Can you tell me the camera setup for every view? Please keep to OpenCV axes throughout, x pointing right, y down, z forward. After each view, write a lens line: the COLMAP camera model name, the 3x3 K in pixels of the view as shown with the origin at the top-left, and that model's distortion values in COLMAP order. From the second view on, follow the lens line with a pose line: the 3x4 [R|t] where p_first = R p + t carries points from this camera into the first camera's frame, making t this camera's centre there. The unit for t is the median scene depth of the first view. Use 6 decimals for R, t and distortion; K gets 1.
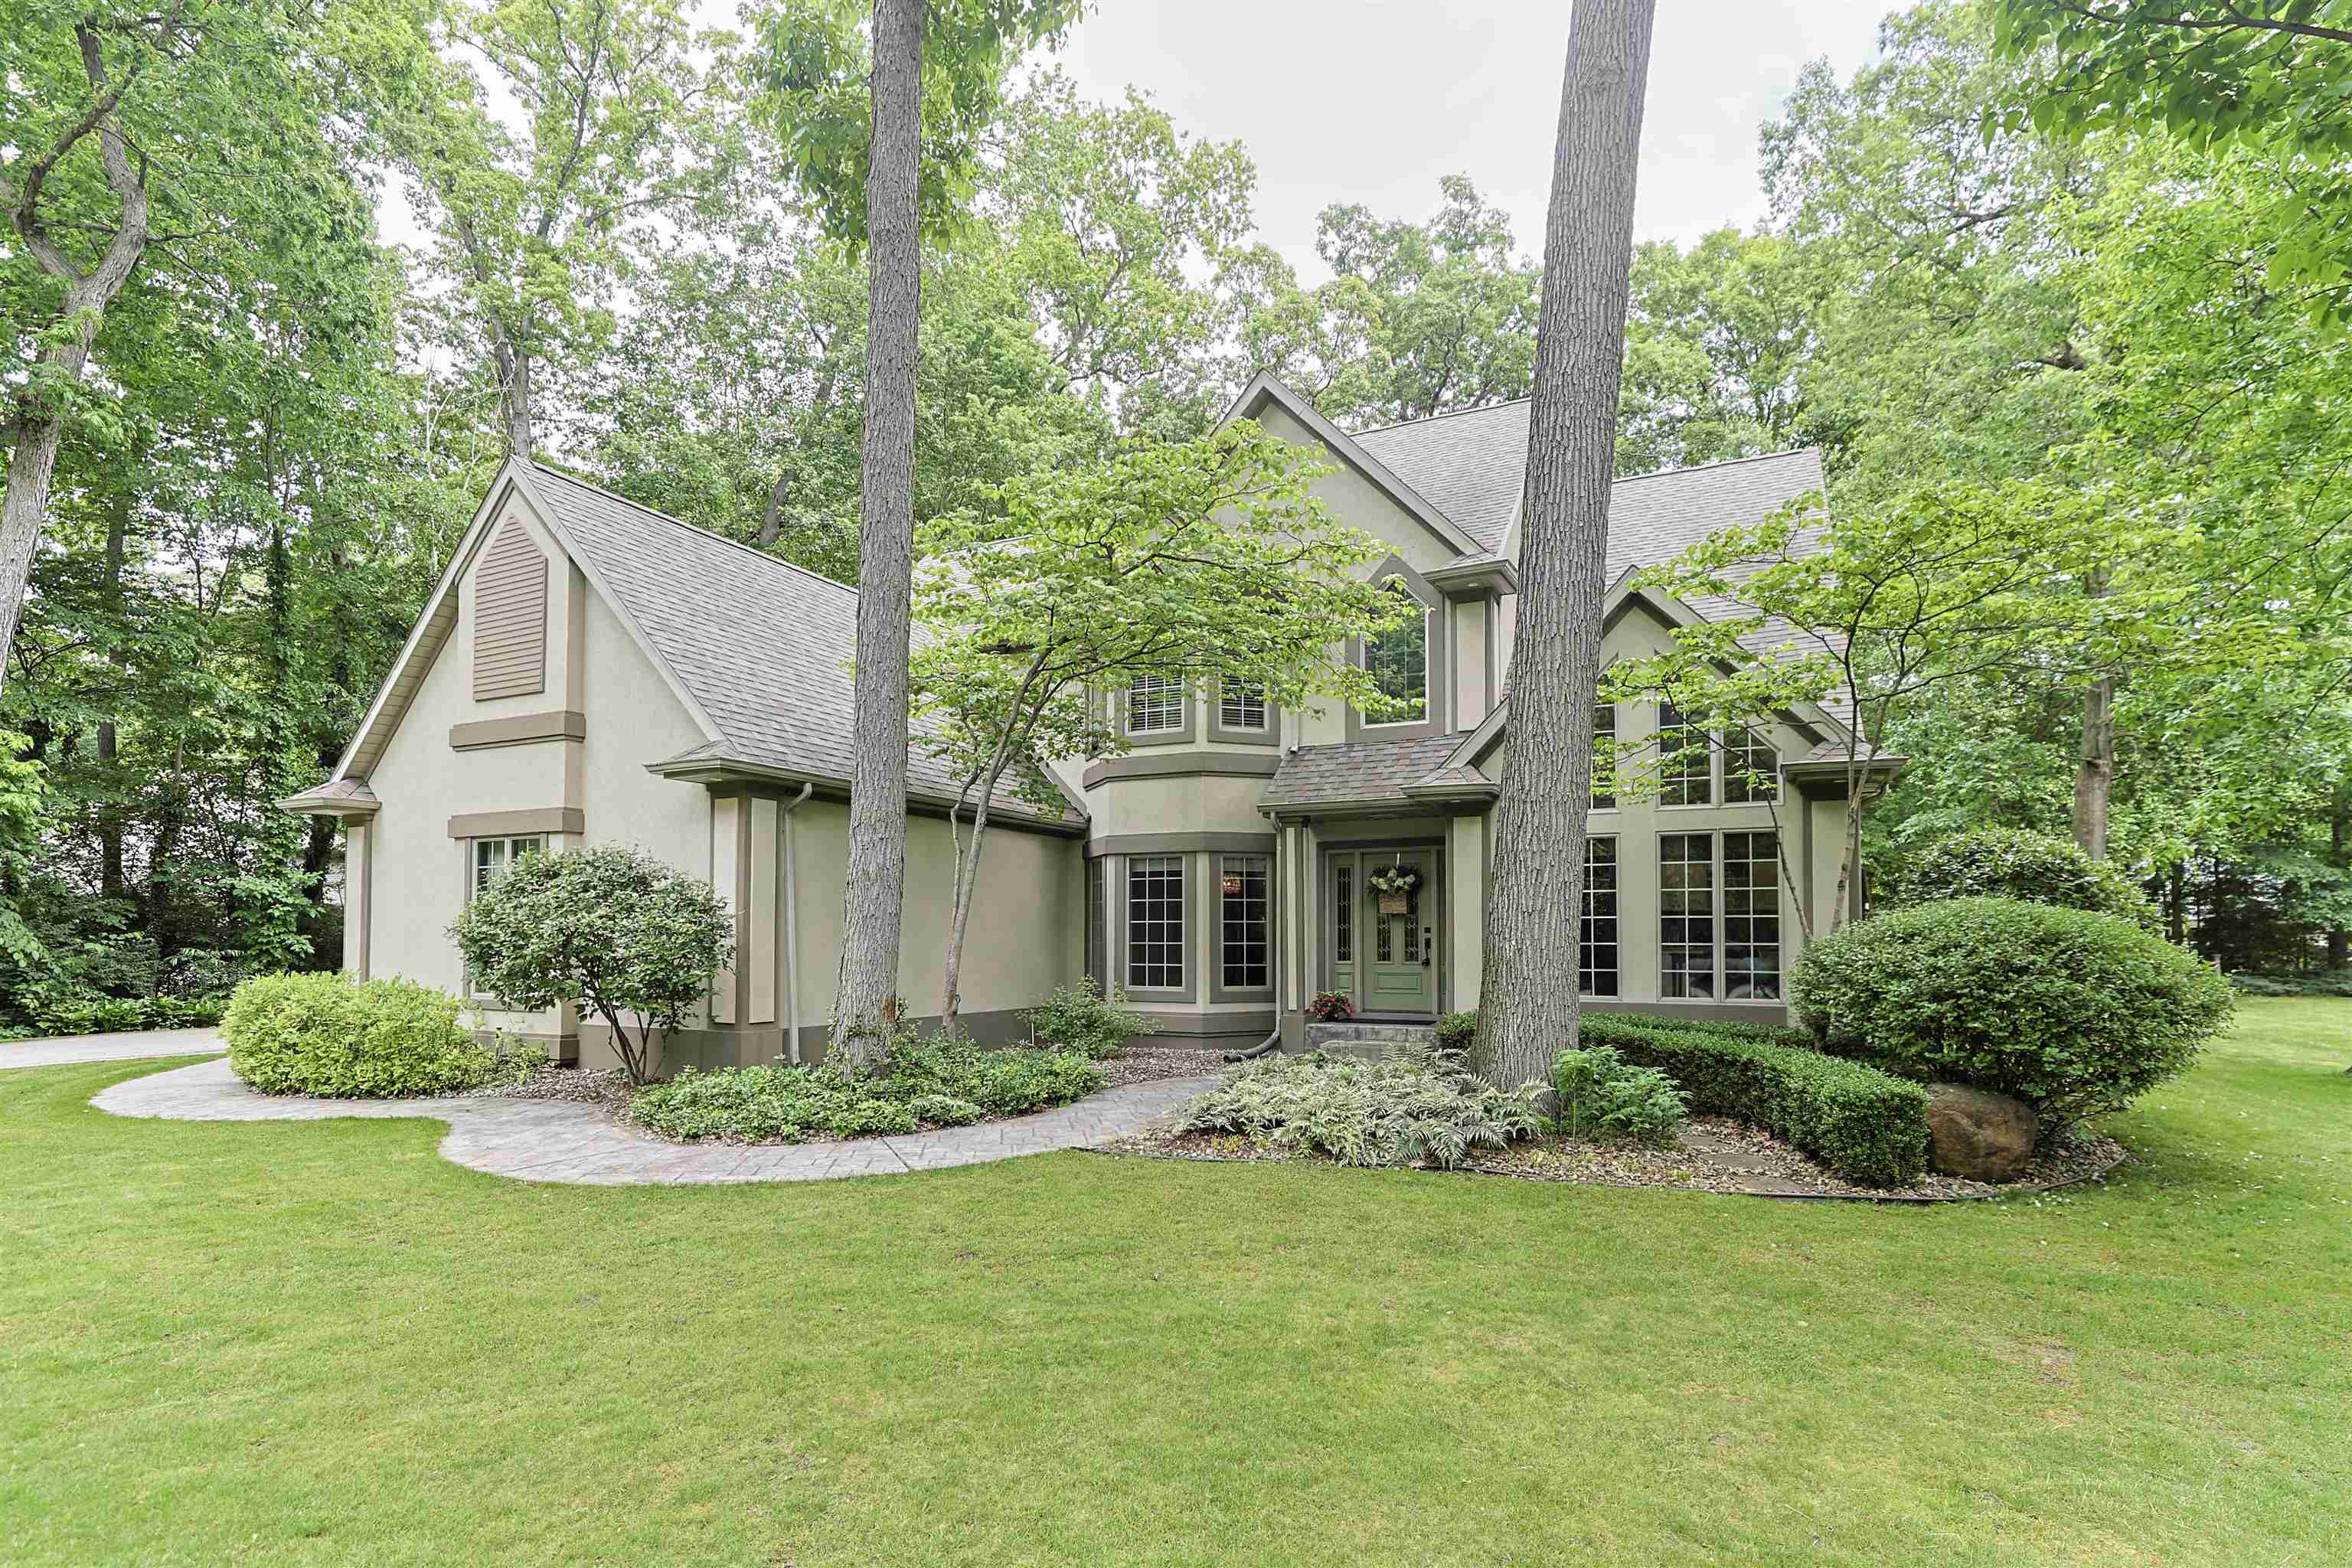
lens RADIAL K [[1744.8, 0, 1177.4], [0, 1744.8, 786.2], [0, 0, 1]] dist [-0.001249, 0.000063]
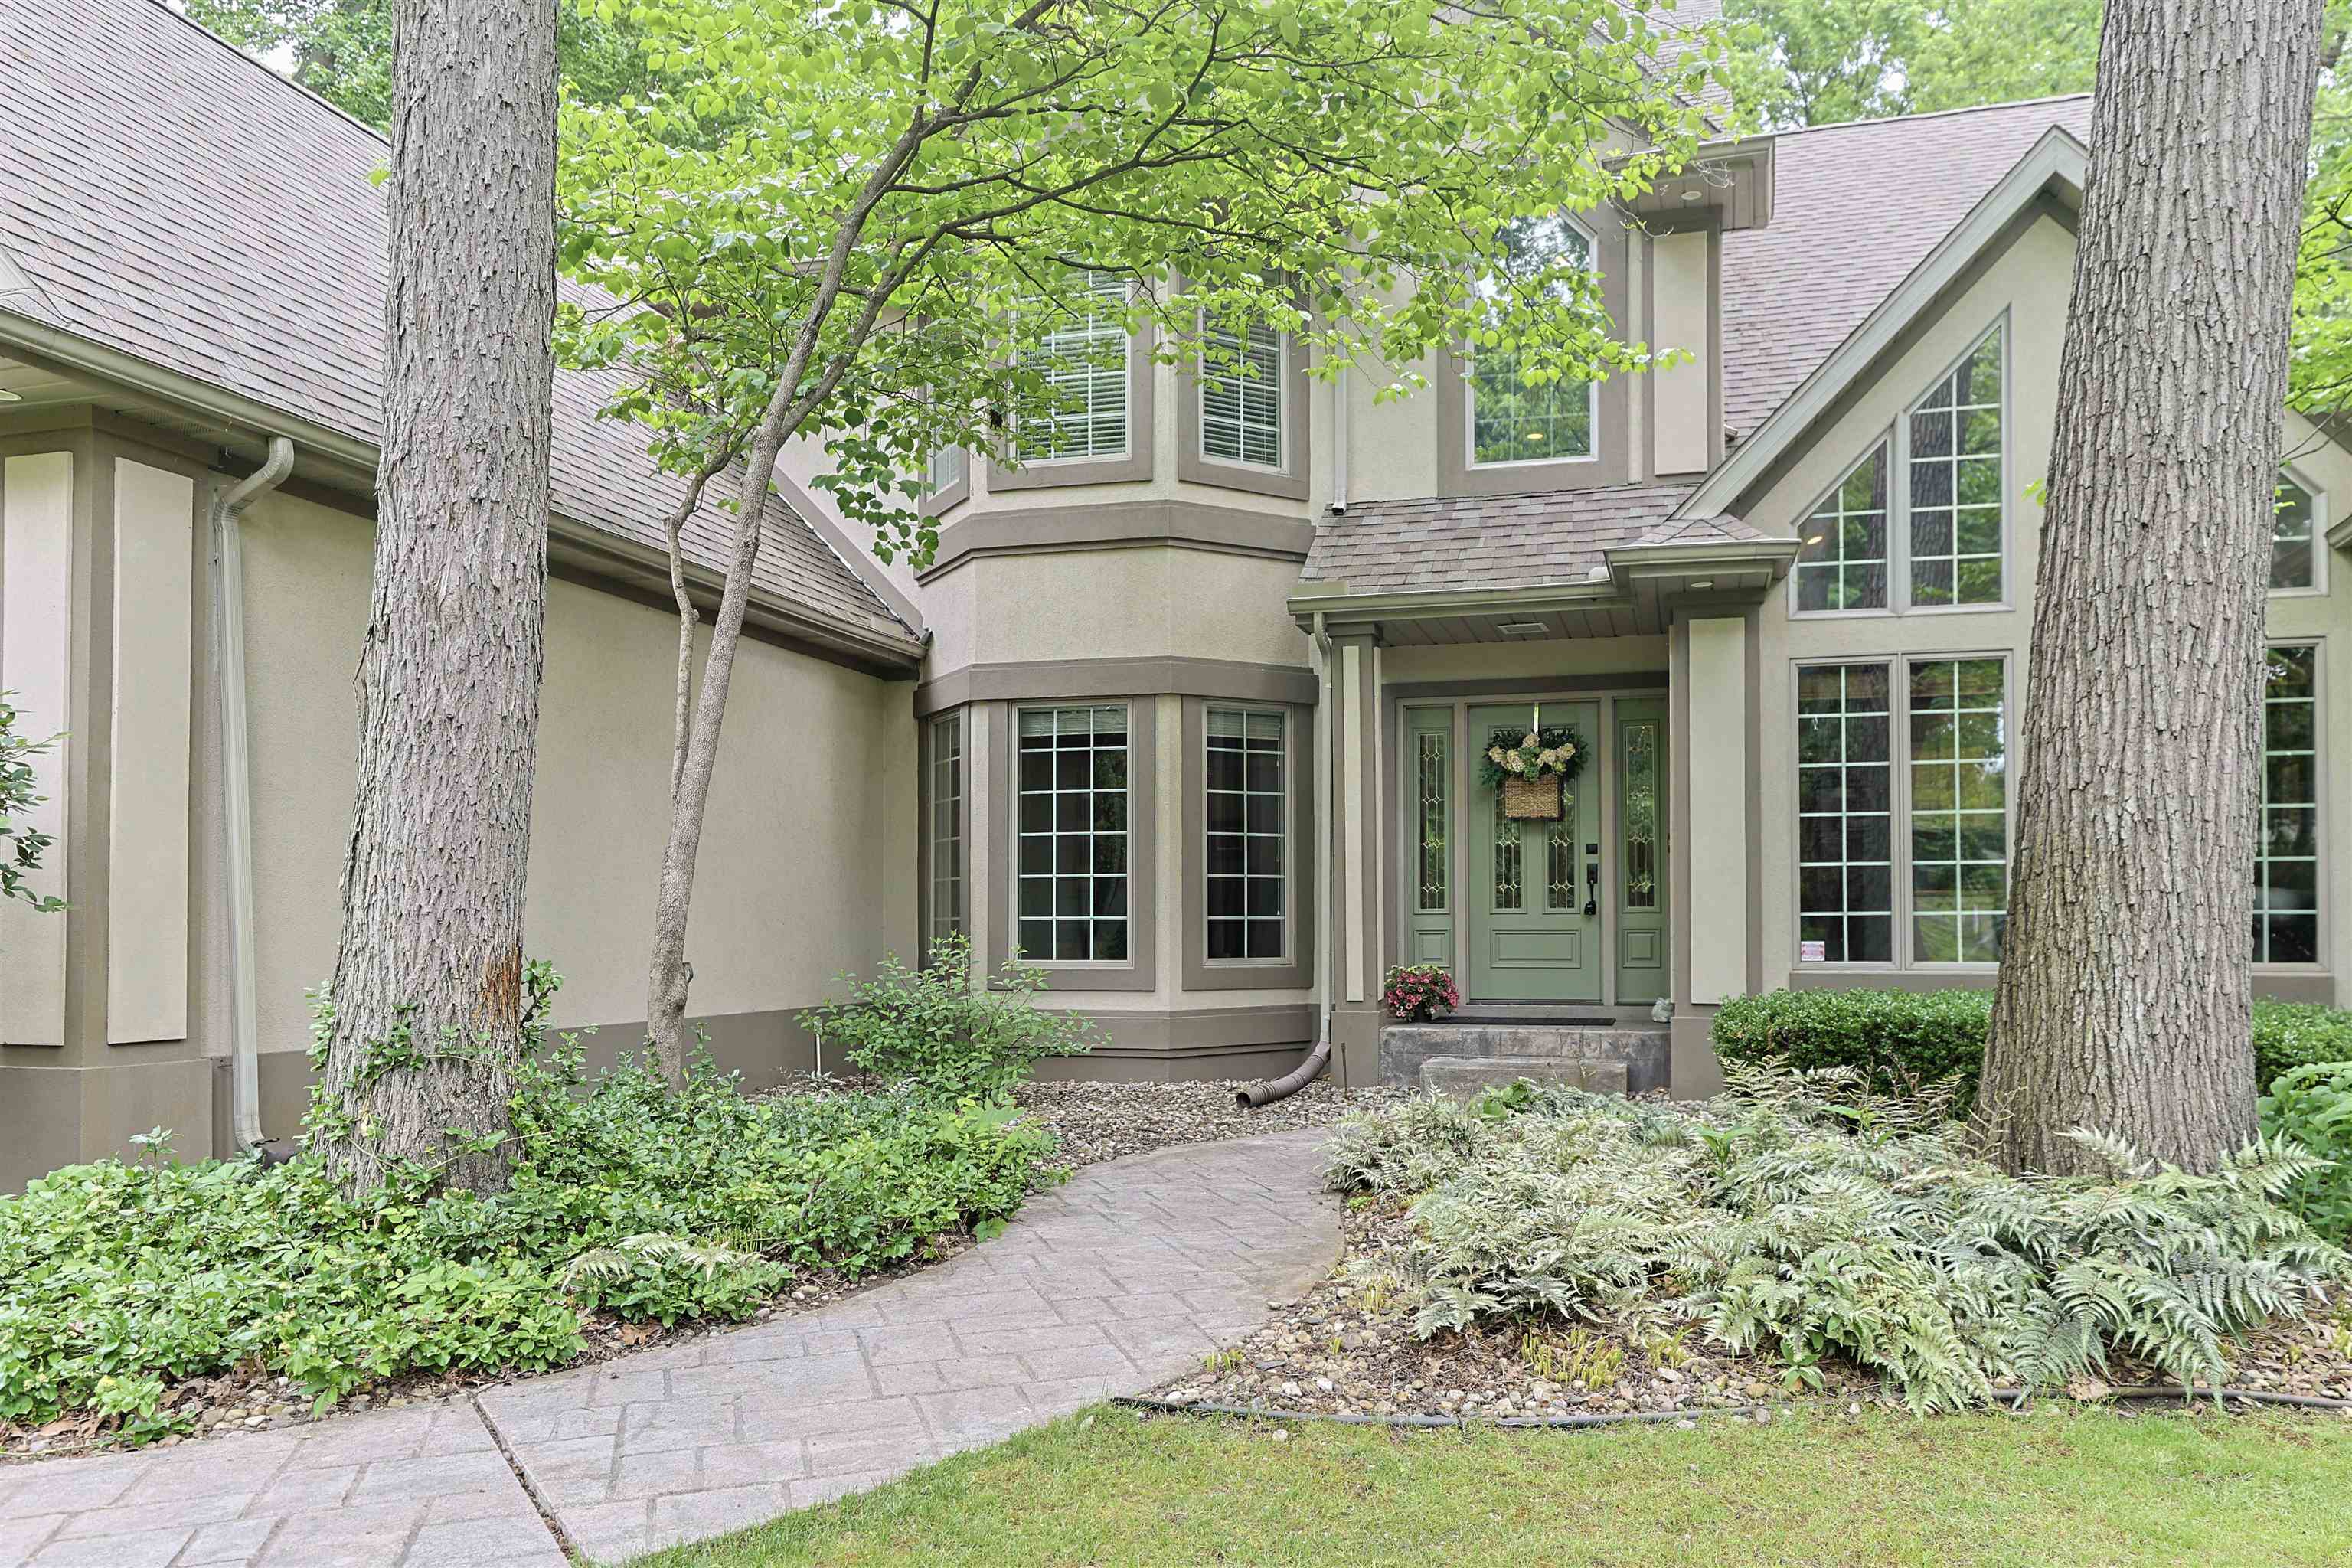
lens RADIAL K [[1561.1, 0, 1184.6], [0, 1561.1, 886.7], [0, 0, 1]] dist [0.010569, 0.001677]
pose [[0.970783, 0.005449, 0.239898, -0.091640], [-0.012142, 0.999577, 0.026429, 0.082720], [-0.239653, -0.028569, 0.970438, 0.565466]]
